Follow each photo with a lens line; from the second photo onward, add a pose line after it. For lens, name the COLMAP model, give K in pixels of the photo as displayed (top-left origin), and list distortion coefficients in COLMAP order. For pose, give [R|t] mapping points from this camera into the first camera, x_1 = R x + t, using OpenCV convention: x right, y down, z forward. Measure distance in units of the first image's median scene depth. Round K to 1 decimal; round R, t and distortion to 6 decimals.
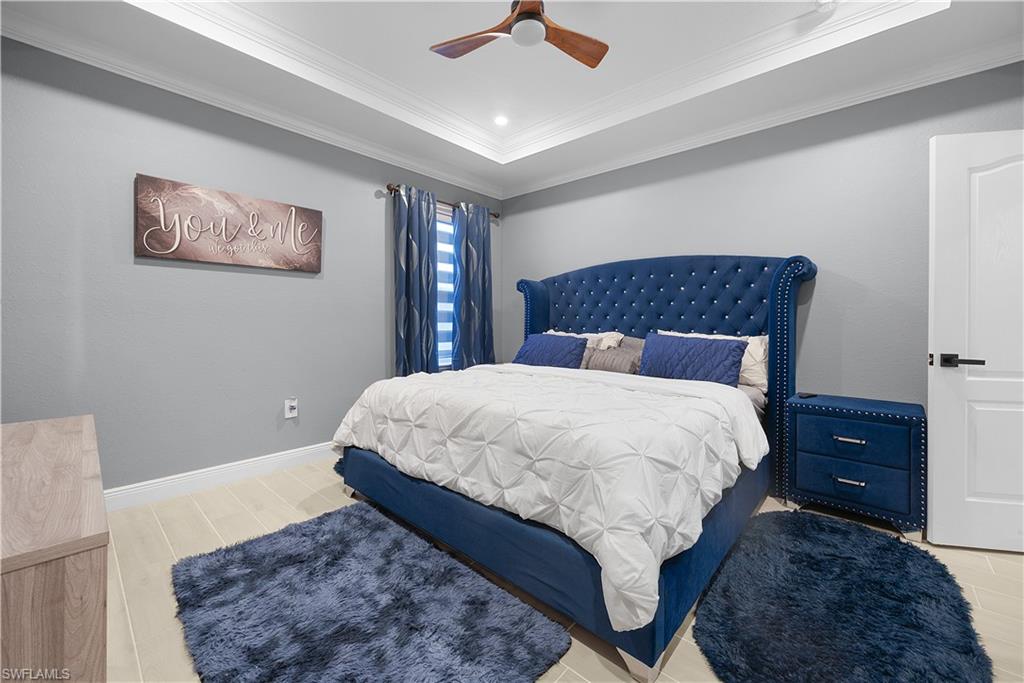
lens RADIAL K [[400.8, 0, 509.0], [0, 400.8, 330.4], [0, 0, 1]] dist [-0.002392, -0.000069]
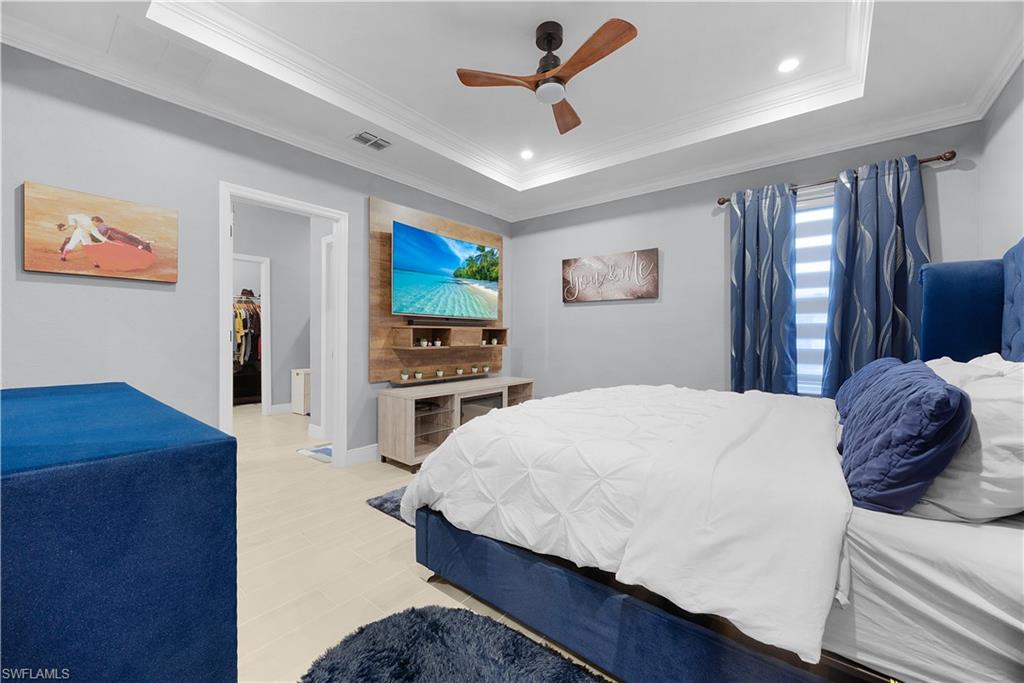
lens RADIAL K [[396.4, 0, 509.8], [0, 396.4, 337.5], [0, 0, 1]] dist [-0.001602, -0.000004]
pose [[0.058003, -0.001254, -0.998316, 0.759519], [-0.027612, 0.999615, -0.002860, -0.004031], [0.997935, 0.027731, 0.057946, 0.499784]]
